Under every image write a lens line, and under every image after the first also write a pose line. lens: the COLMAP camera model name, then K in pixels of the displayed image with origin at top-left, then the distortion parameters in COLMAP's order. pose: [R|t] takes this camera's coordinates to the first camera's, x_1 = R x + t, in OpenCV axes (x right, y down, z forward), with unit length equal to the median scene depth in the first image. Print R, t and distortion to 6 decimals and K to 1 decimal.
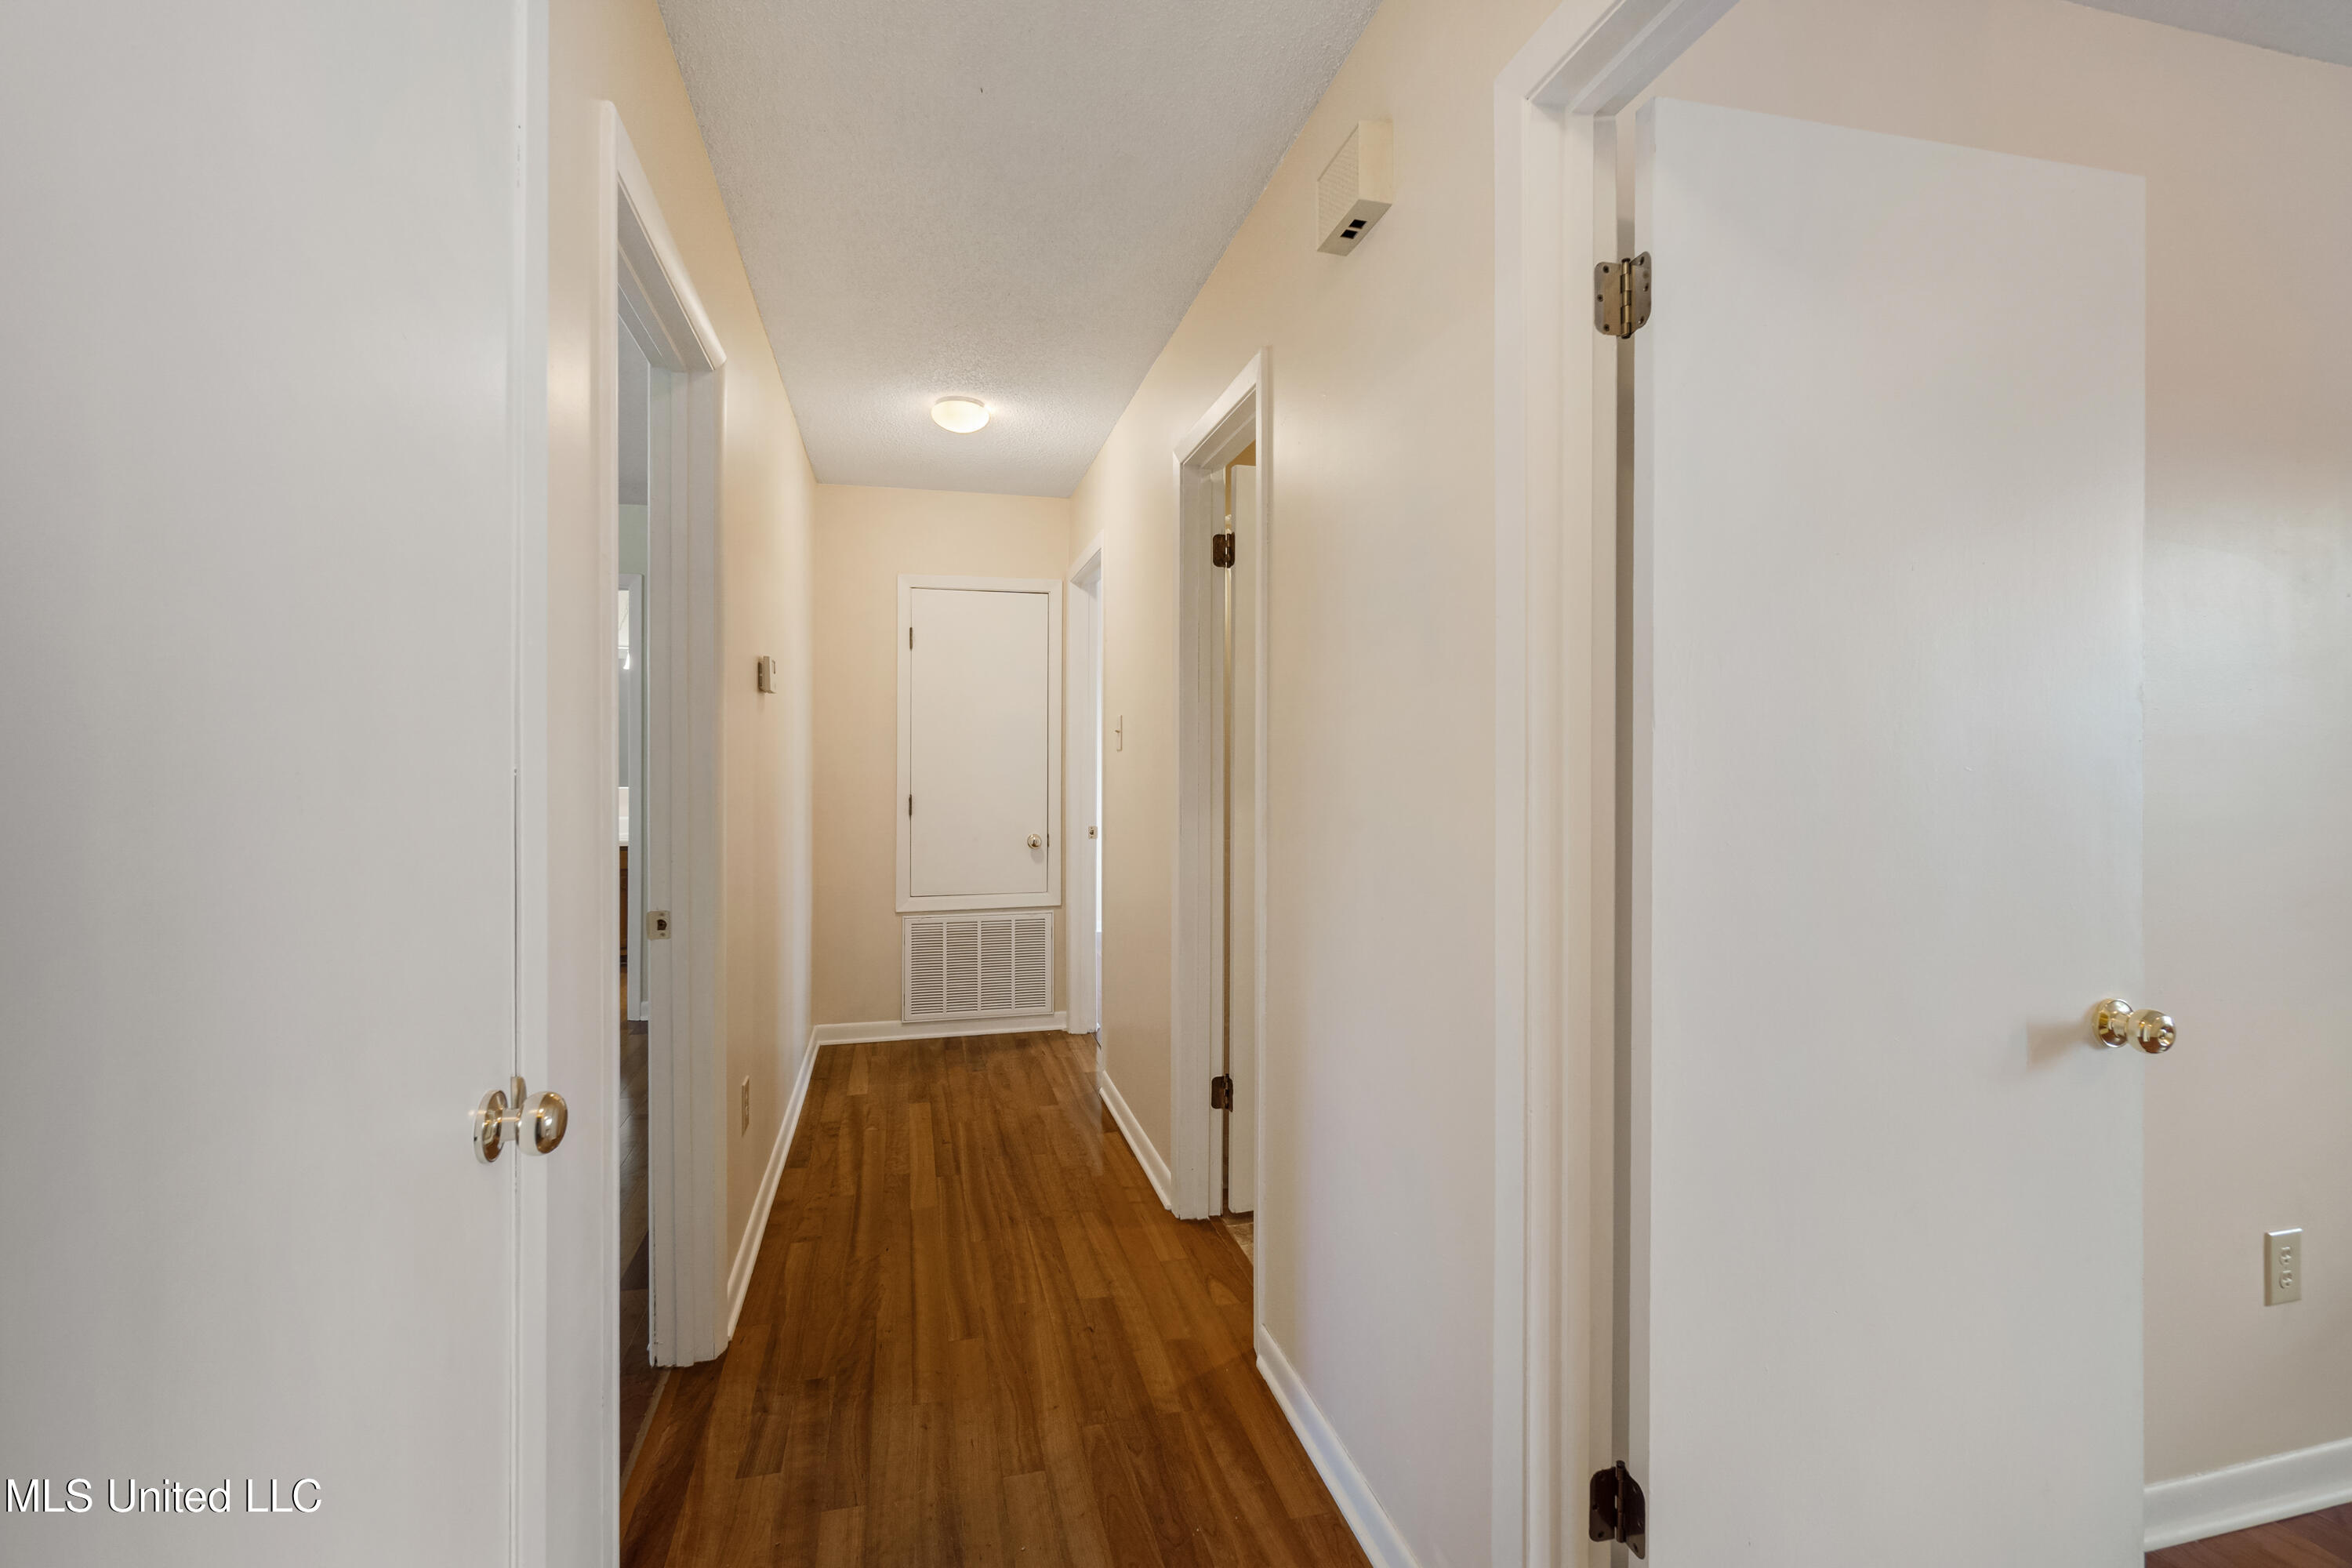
lens RADIAL K [[1047.2, 0, 1178.4], [0, 1047.2, 760.1], [0, 0, 1]] dist [0.000888, 0.000155]
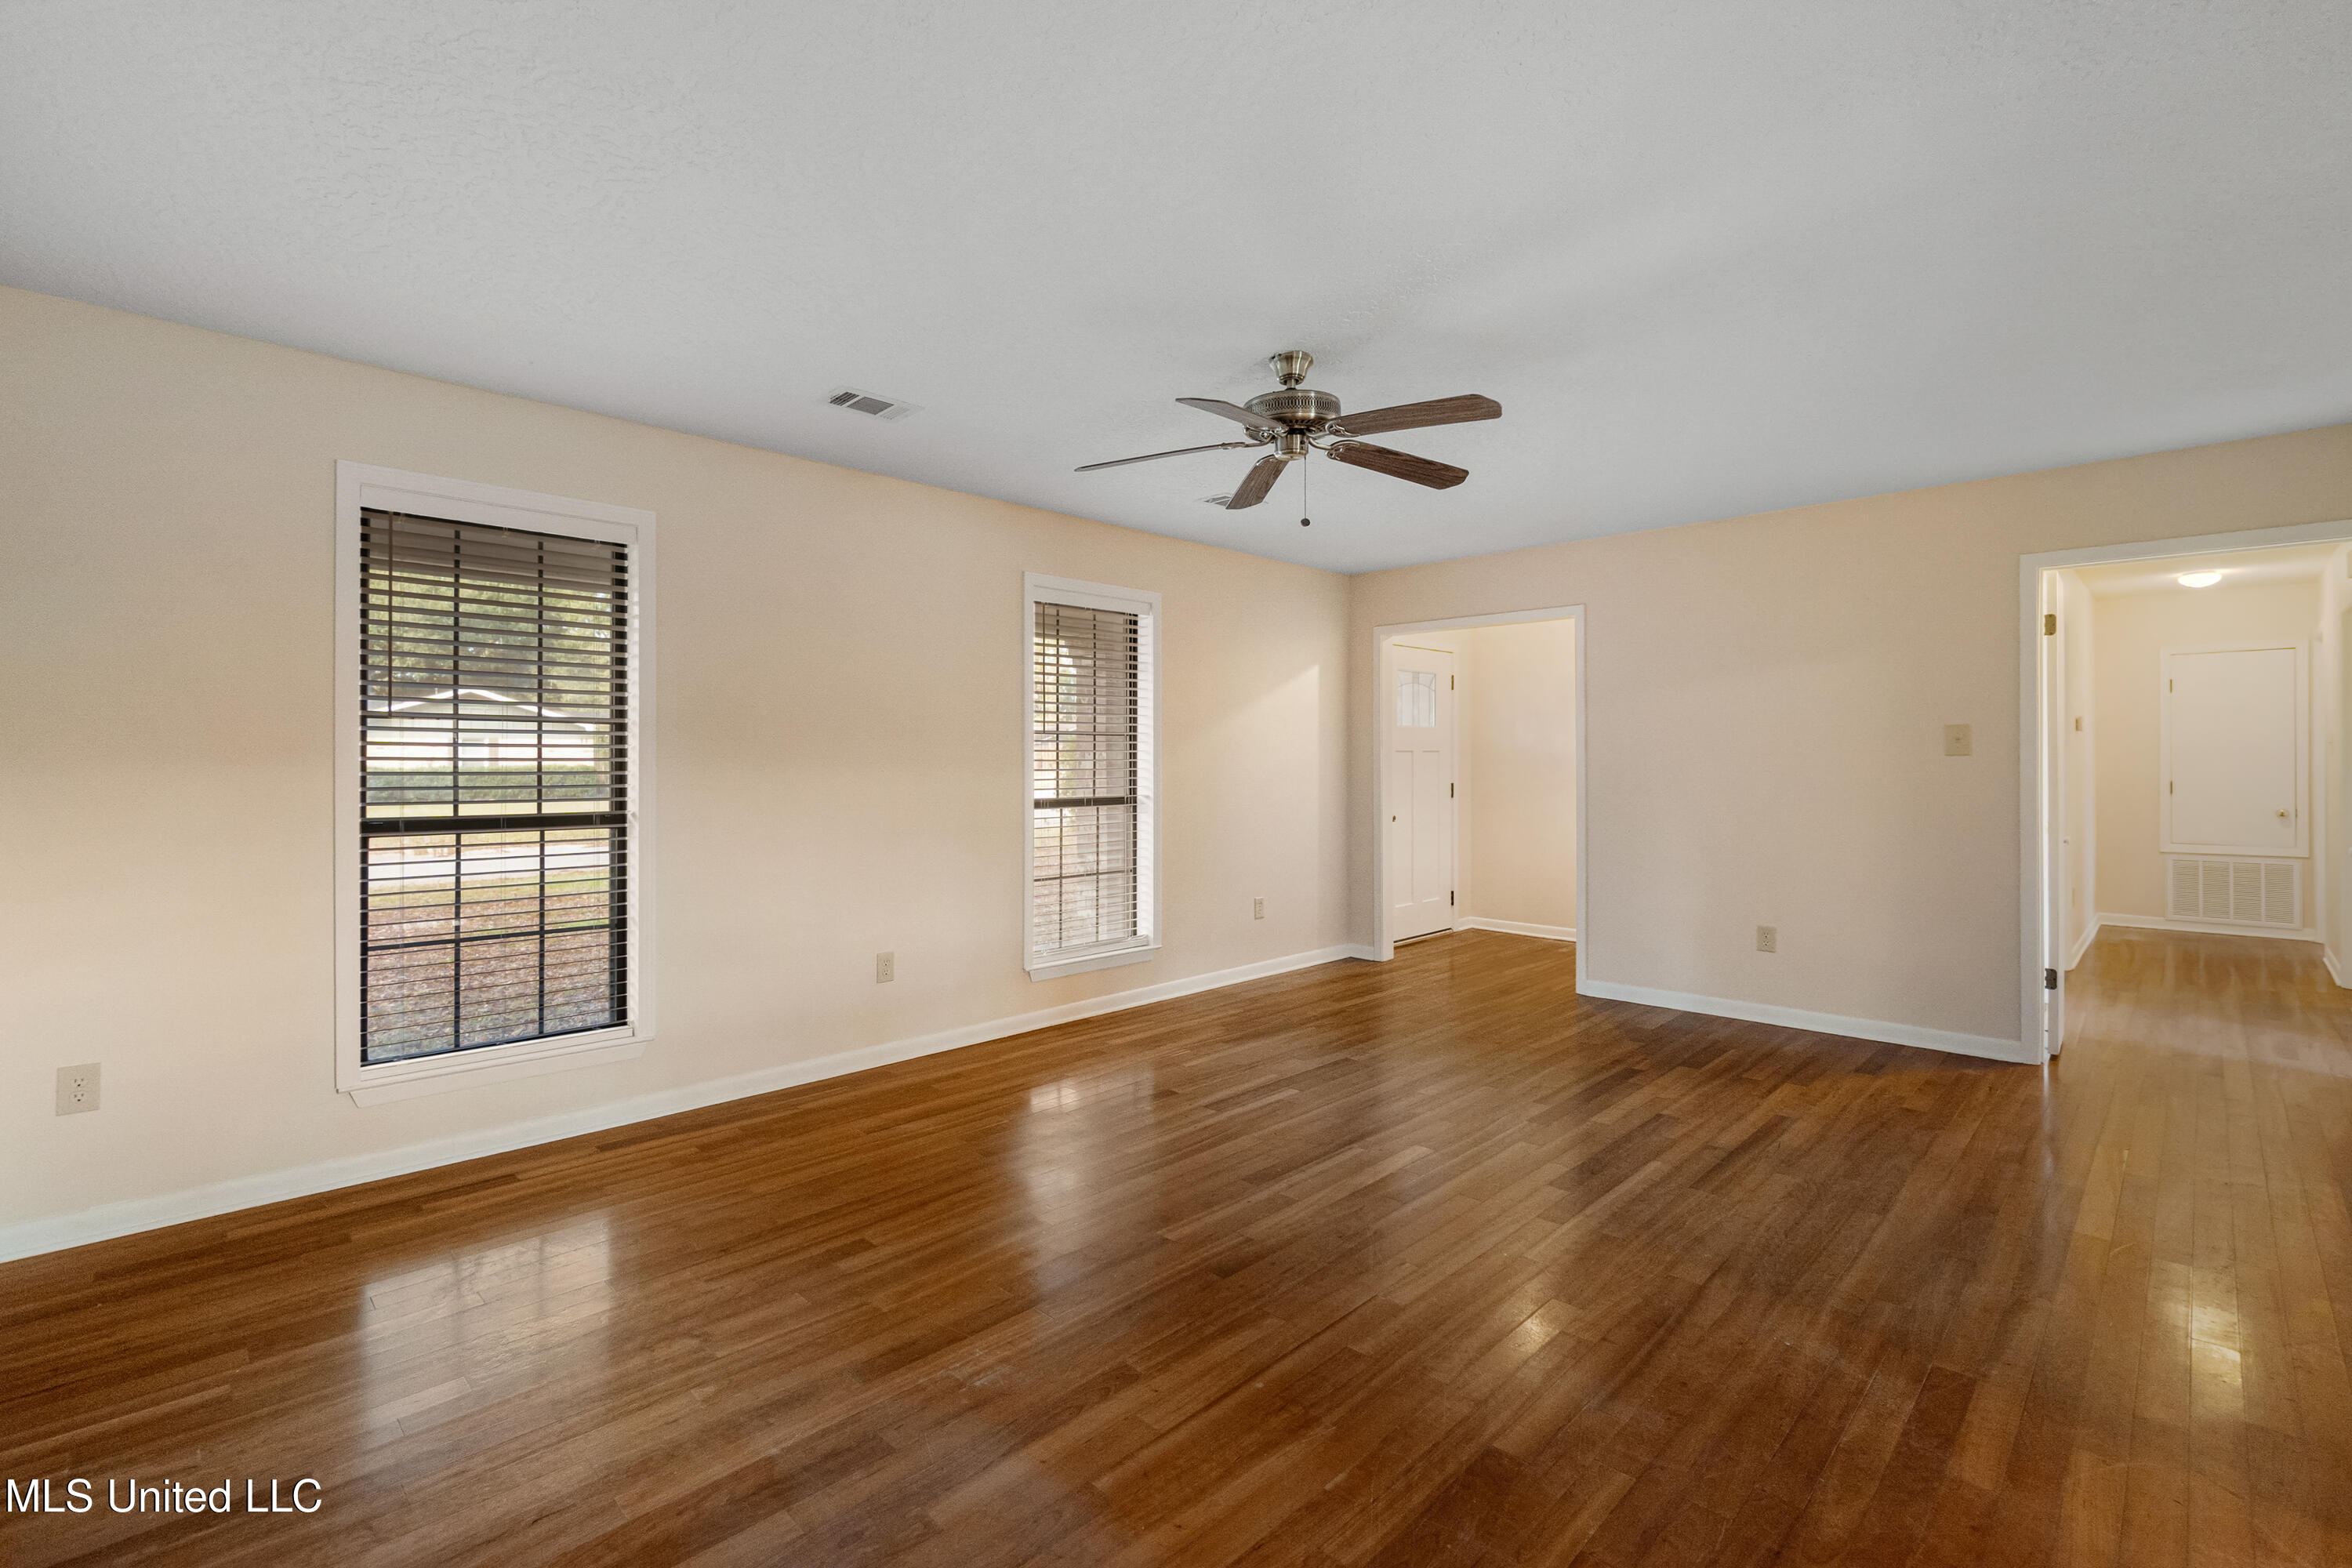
lens RADIAL K [[1047.2, 0, 1178.4], [0, 1047.2, 760.1], [0, 0, 1]] dist [0.000888, 0.000155]
pose [[0.517838, -0.006770, -0.855452, 0.333051], [0.002787, 0.999977, -0.006227, 0.007669], [0.855474, 0.000841, 0.517845, -1.142494]]
